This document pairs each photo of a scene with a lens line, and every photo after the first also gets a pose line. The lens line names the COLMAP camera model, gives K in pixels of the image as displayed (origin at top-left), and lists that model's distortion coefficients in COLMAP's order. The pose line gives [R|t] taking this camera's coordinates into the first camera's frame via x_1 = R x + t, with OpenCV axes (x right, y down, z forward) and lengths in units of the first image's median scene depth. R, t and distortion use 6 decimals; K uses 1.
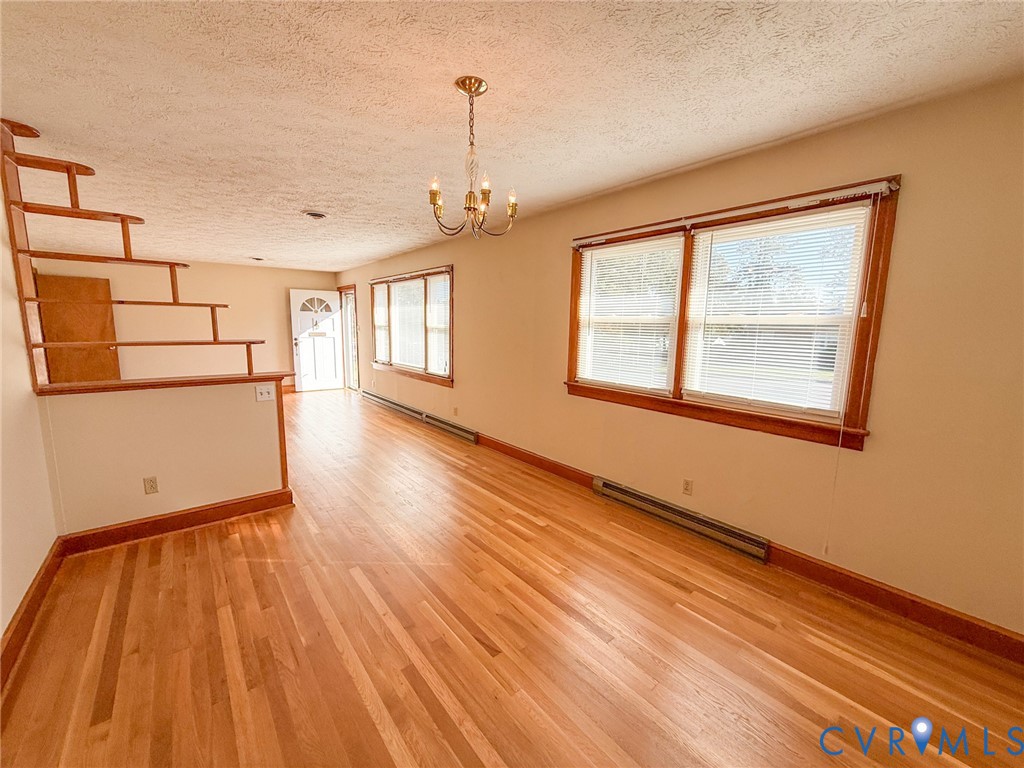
lens RADIAL K [[409.6, 0, 509.5], [0, 409.6, 381.5], [0, 0, 1]] dist [-0.000509, 0.000057]
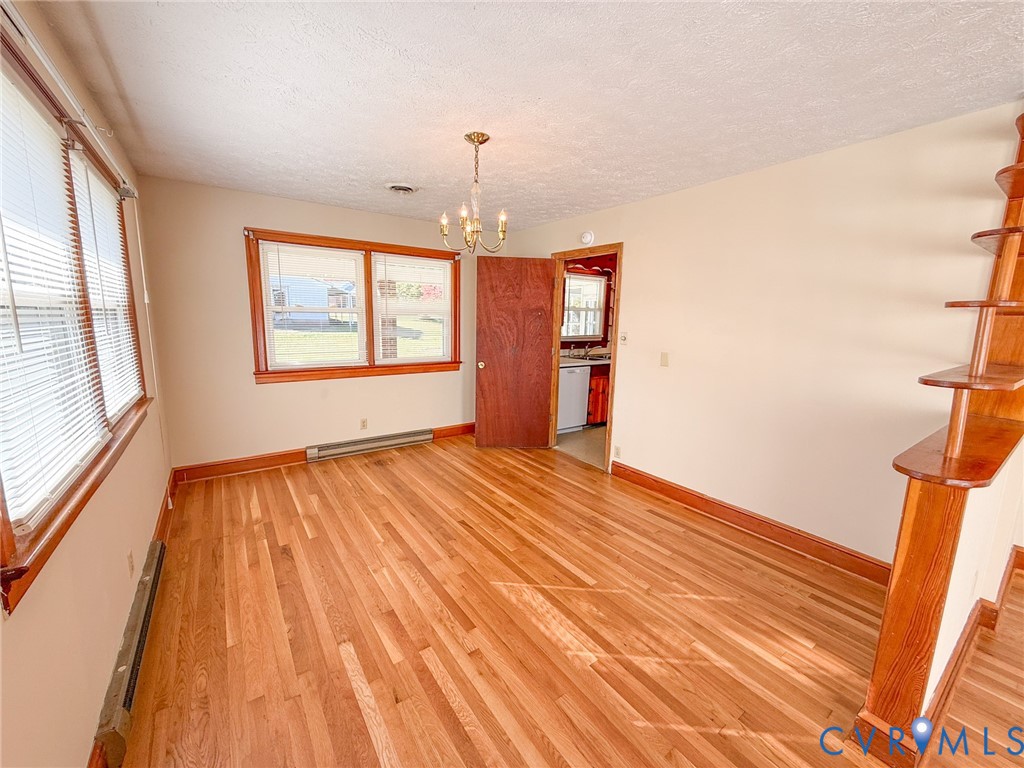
lens RADIAL K [[409.6, 0, 510.9], [0, 409.6, 384.7], [0, 0, 1]] dist [-0.000509, 0.000057]
pose [[-0.997628, -0.042867, 0.053863, -0.194515], [-0.024769, 0.953572, 0.300145, -0.232025], [-0.064228, 0.298099, -0.952372, 1.567397]]
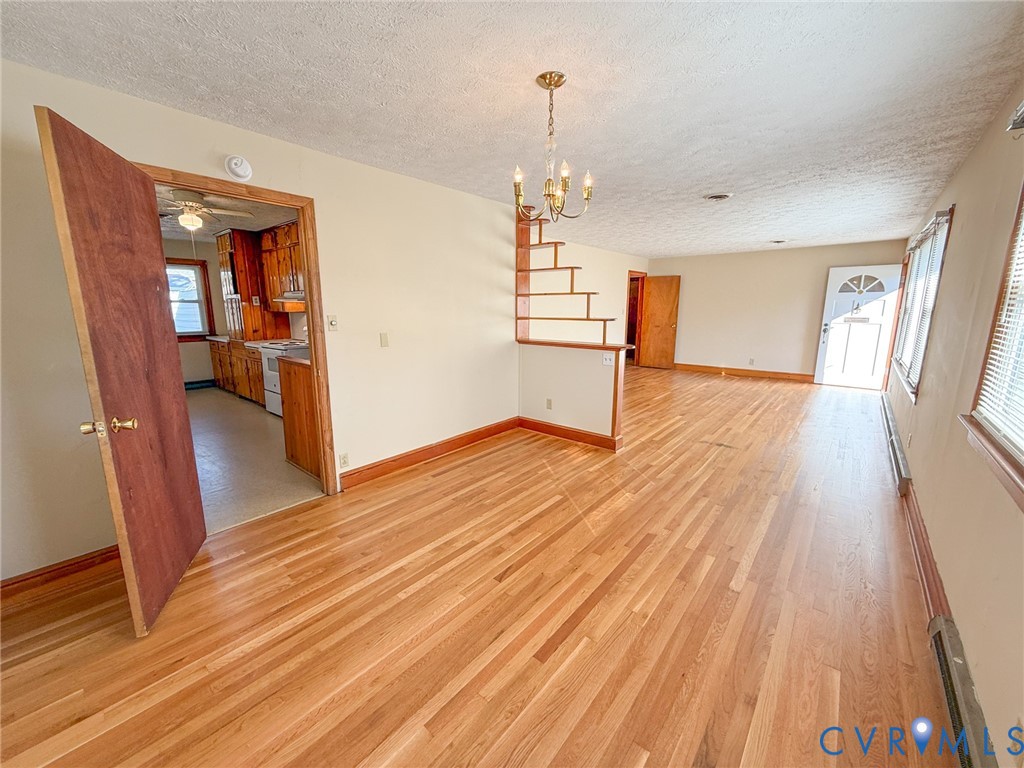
lens RADIAL K [[409.6, 0, 510.1], [0, 409.6, 381.5], [0, 0, 1]] dist [-0.000509, 0.000057]
pose [[0.191662, 0.165277, -0.967445, 0.680322], [-0.133382, 0.980960, 0.141162, -0.049296], [0.972355, 0.101984, 0.210058, 0.475957]]
